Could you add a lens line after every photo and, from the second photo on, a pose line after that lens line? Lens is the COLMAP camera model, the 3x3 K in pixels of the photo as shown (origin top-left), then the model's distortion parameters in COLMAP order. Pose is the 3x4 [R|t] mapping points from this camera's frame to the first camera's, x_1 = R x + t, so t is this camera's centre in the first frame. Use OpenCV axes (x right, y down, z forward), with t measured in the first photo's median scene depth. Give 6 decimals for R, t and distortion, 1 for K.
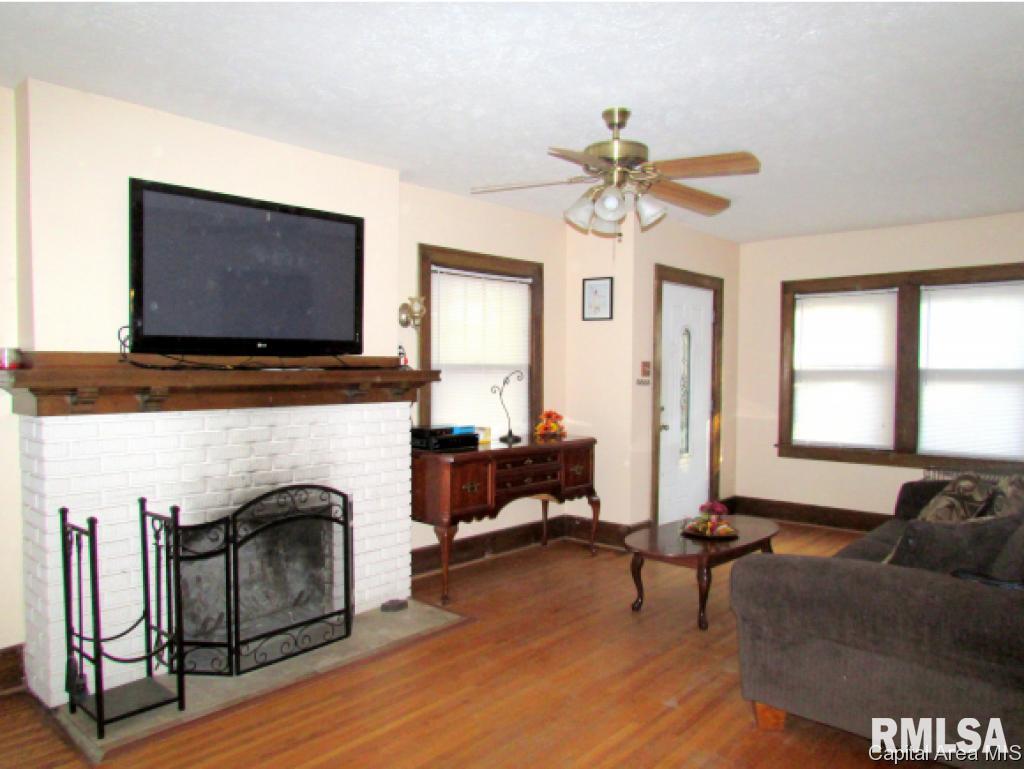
lens RADIAL K [[728.9, 0, 511.5], [0, 728.9, 384.9], [0, 0, 1]] dist [-0.029529, 0.002806]
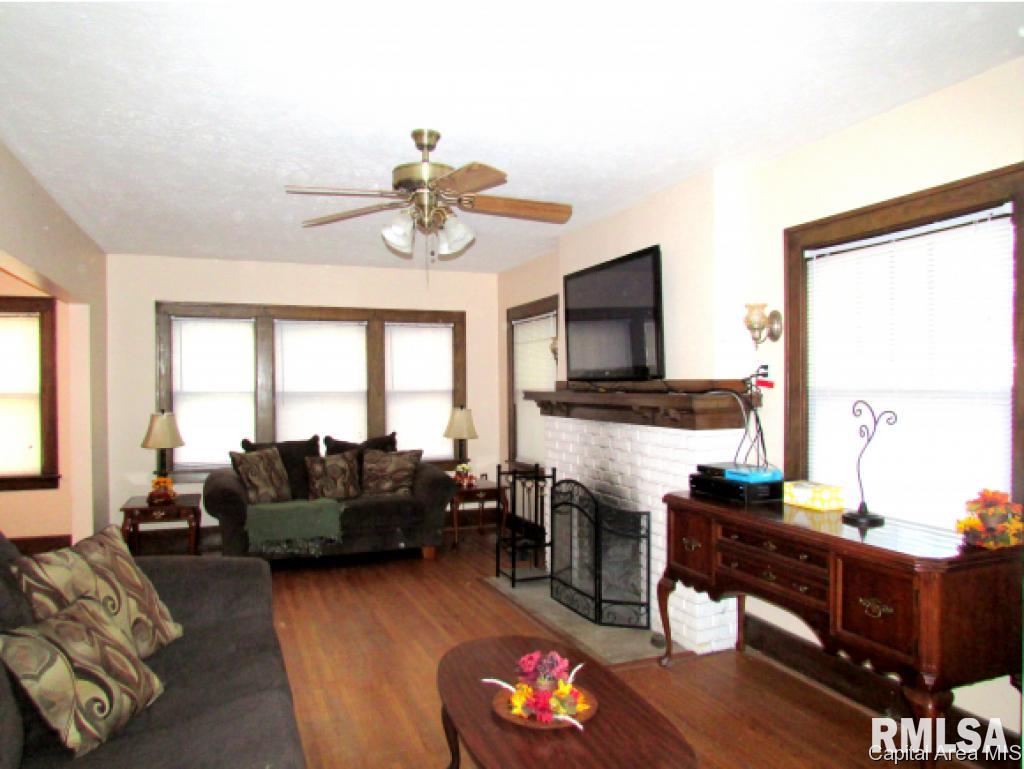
lens RADIAL K [[728.9, 0, 511.8], [0, 728.9, 386.5], [0, 0, 1]] dist [-0.029529, 0.002806]
pose [[-0.446578, 0.001439, -0.894744, 0.757517], [-0.021671, 0.999688, 0.012424, -0.036839], [0.894482, 0.024938, -0.446407, 1.208895]]
